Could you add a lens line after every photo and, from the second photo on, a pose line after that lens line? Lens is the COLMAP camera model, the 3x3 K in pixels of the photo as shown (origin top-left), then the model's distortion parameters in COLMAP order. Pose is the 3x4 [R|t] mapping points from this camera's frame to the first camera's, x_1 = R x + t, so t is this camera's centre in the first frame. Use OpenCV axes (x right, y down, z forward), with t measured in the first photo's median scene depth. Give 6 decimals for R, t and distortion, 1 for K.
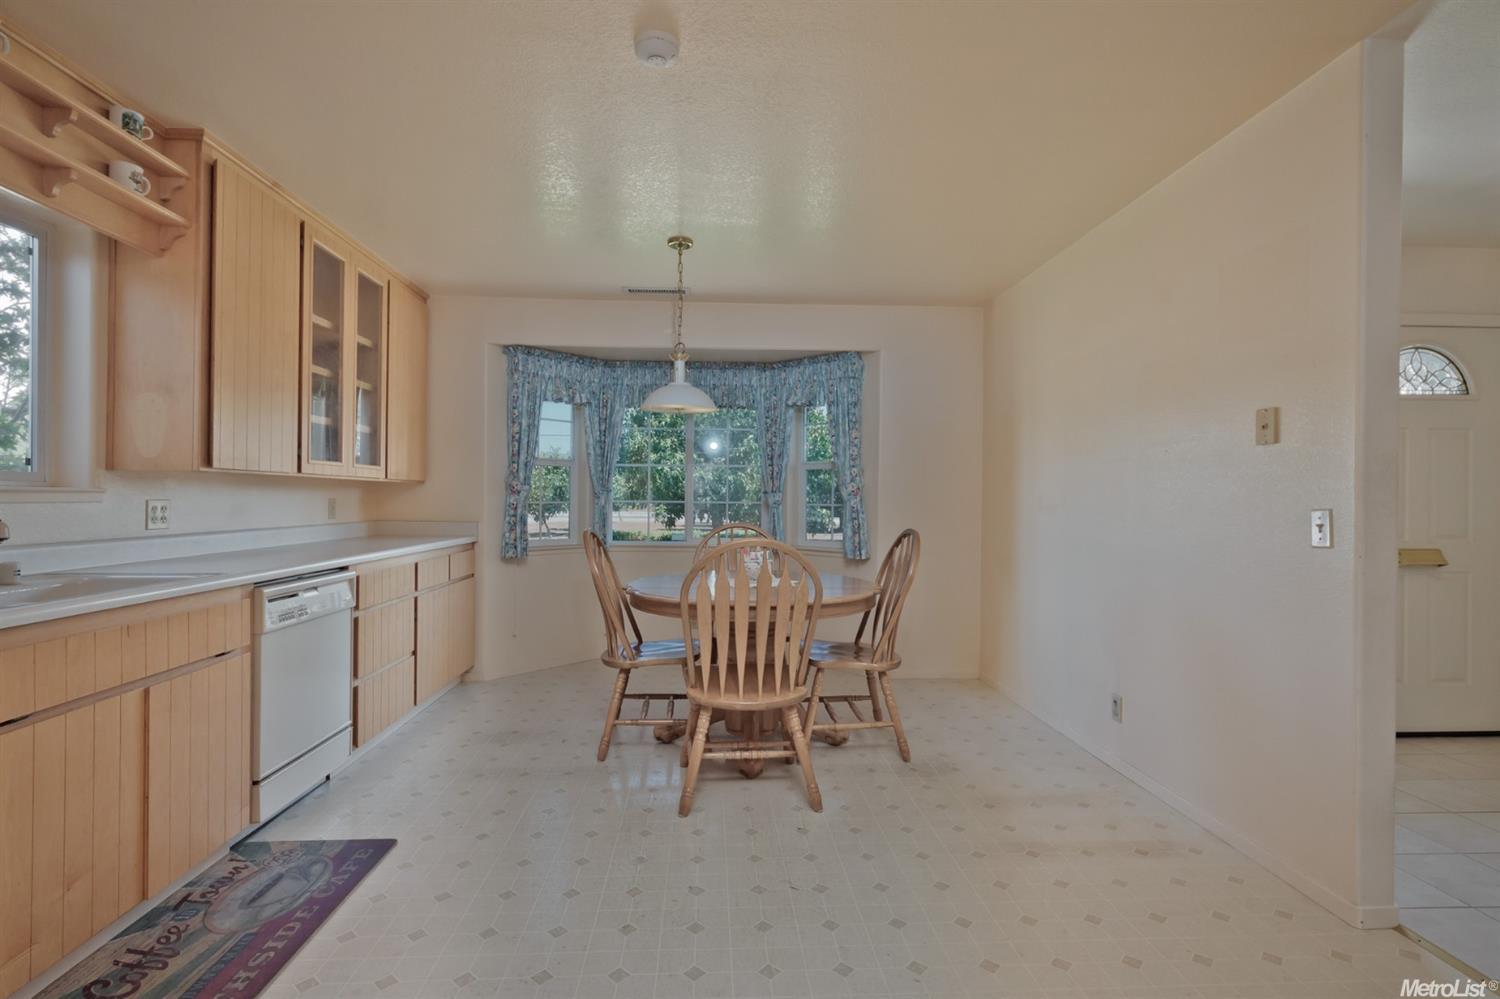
lens RADIAL K [[719.6, 0, 750.0], [0, 719.6, 501.3], [0, 0, 1]] dist [0.001417, -0.000132]
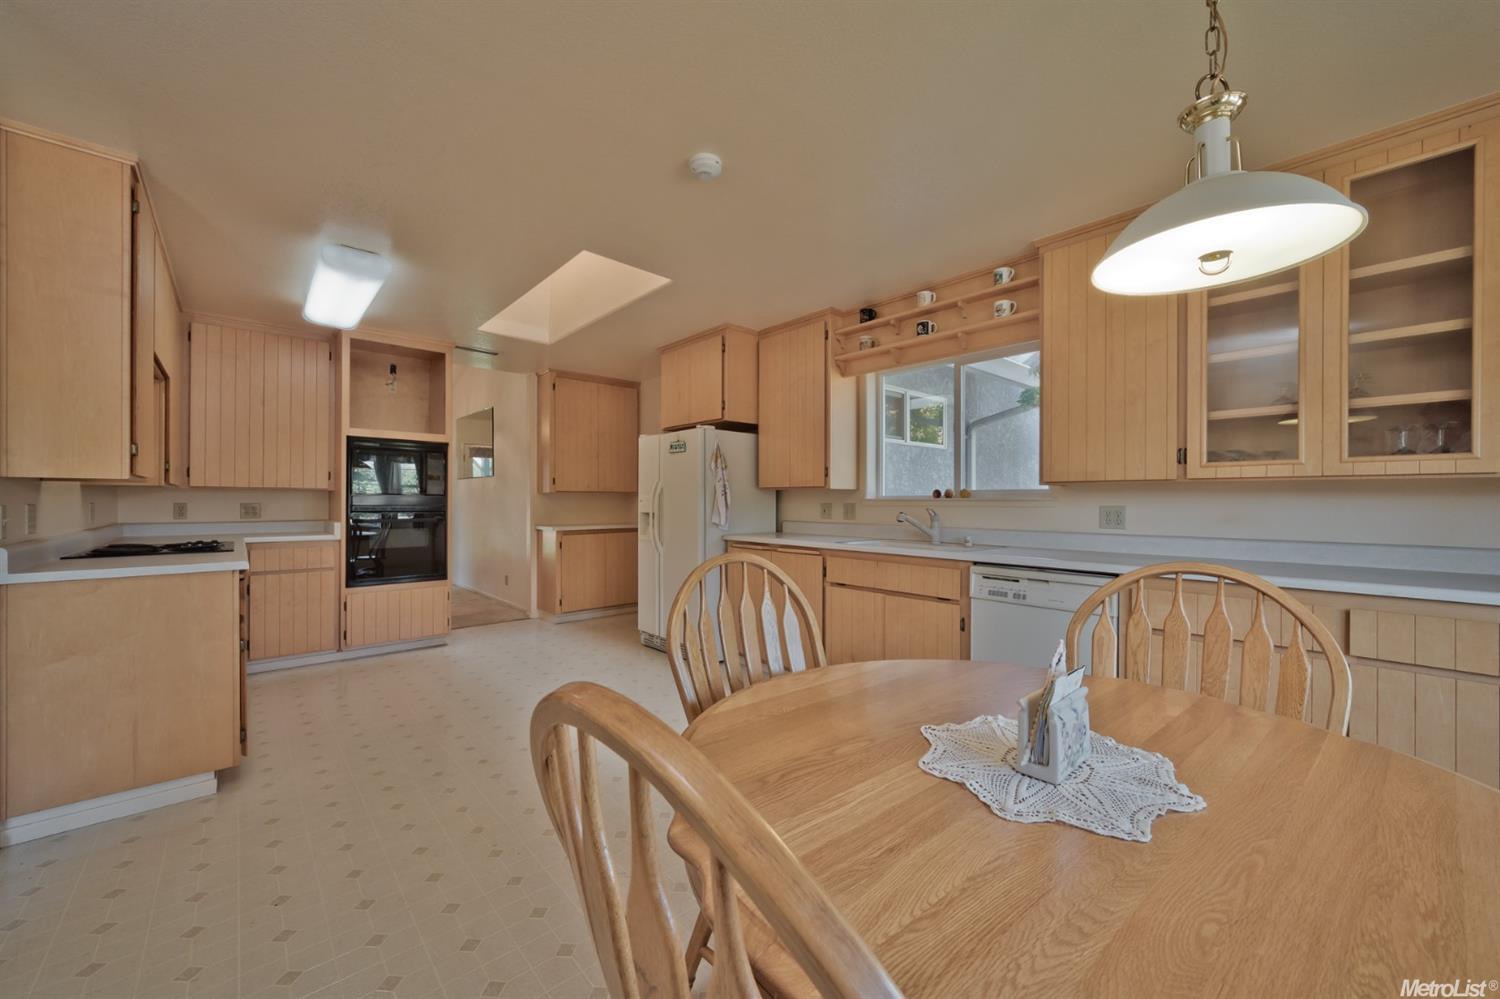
lens RADIAL K [[582.7, 0, 758.8], [0, 582.7, 494.6], [0, 0, 1]] dist [-0.007665, 0.001086]
pose [[-0.781282, -0.014461, -0.624011, 0.380125], [-0.011084, 0.999895, -0.009295, -0.007647], [0.624080, -0.000345, -0.781360, 1.597031]]
